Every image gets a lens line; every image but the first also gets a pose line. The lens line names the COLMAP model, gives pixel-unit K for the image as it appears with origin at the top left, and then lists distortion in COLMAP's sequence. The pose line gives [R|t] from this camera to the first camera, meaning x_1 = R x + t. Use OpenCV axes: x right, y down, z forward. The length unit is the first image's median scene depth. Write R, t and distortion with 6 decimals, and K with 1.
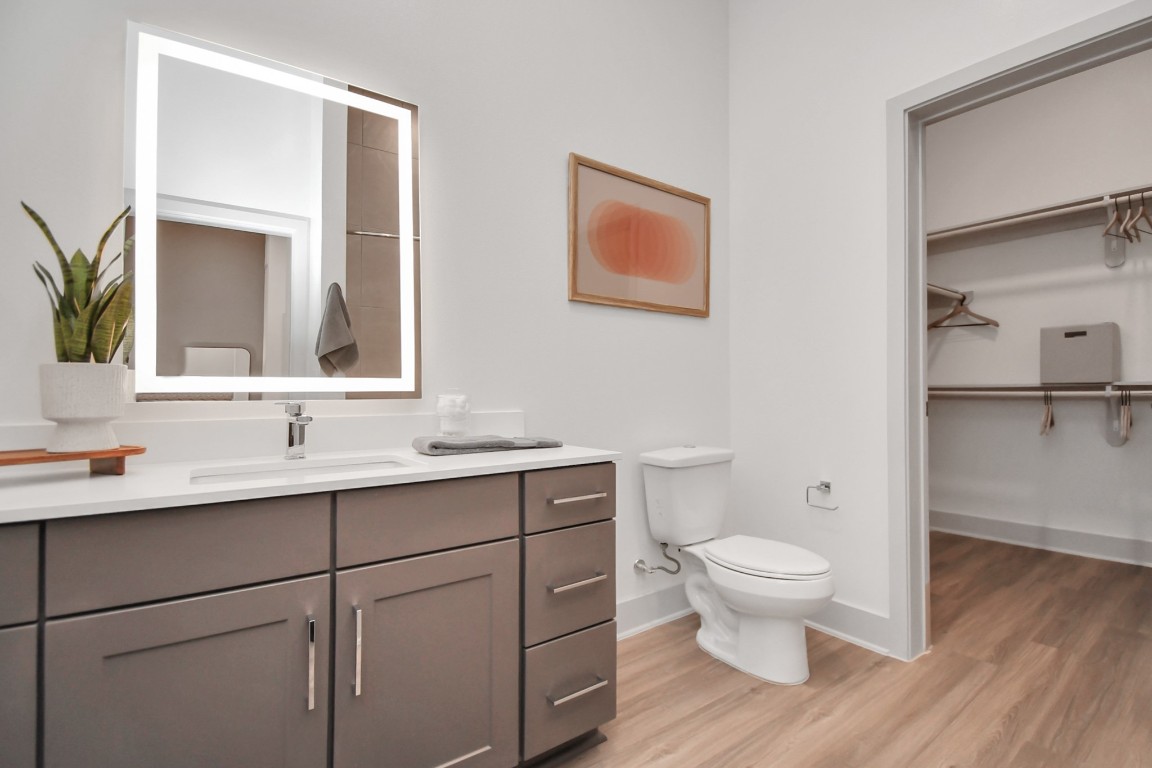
lens RADIAL K [[536.7, 0, 595.3], [0, 536.7, 398.6], [0, 0, 1]] dist [0.060216, -0.052833]
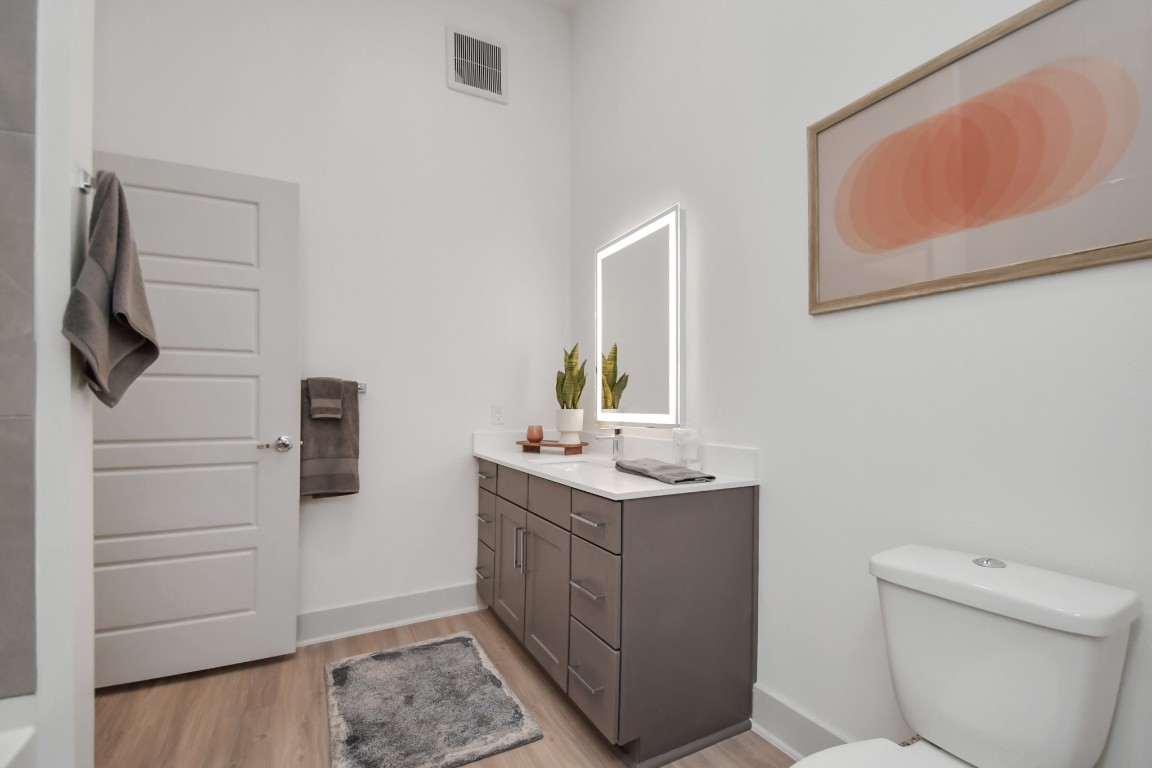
lens RADIAL K [[528.6, 0, 590.8], [0, 528.6, 407.6], [0, 0, 1]] dist [0.026065, -0.024335]
pose [[-0.163492, 0.012614, -0.986464, 0.824642], [-0.006222, 0.999885, 0.013817, -0.060756], [0.986525, 0.008397, -0.163395, 0.870438]]
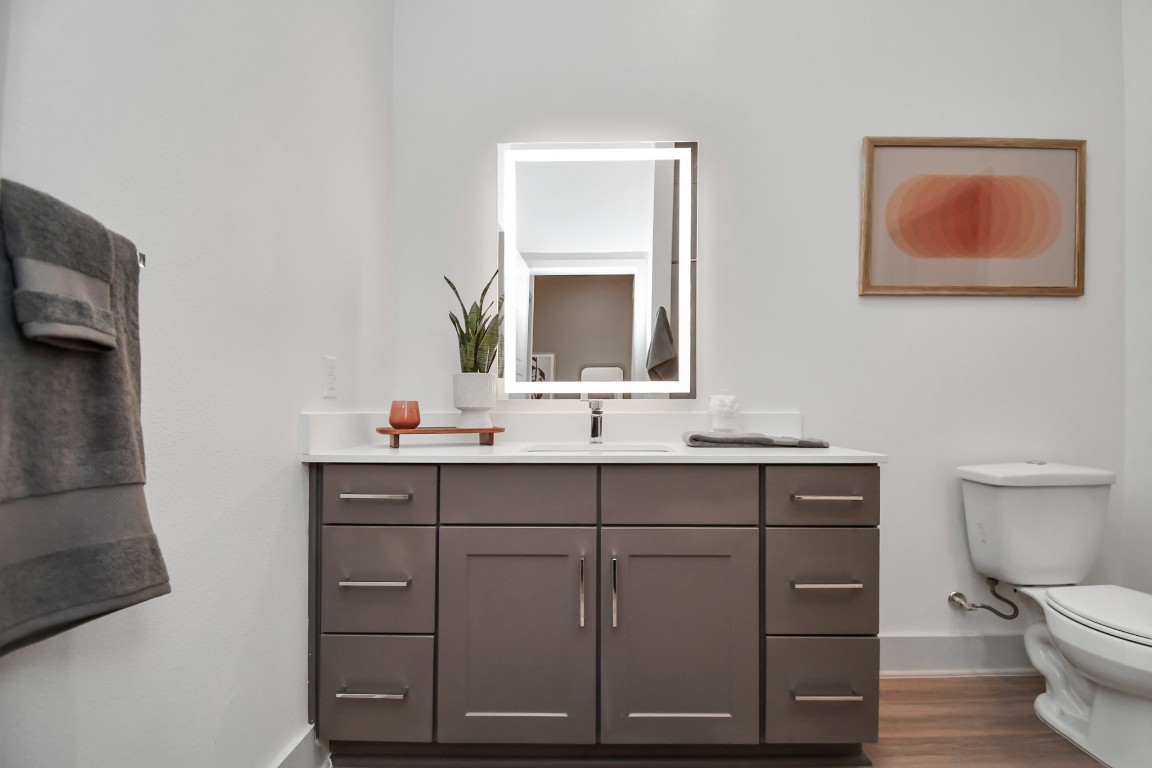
lens RADIAL K [[528.6, 0, 590.8], [0, 528.6, 407.6], [0, 0, 1]] dist [0.026065, -0.024335]
pose [[0.792376, 0.003166, -0.610024, 0.155058], [-0.009786, 0.999924, -0.007521, 0.025059], [0.609954, 0.011929, 0.792347, -0.010847]]
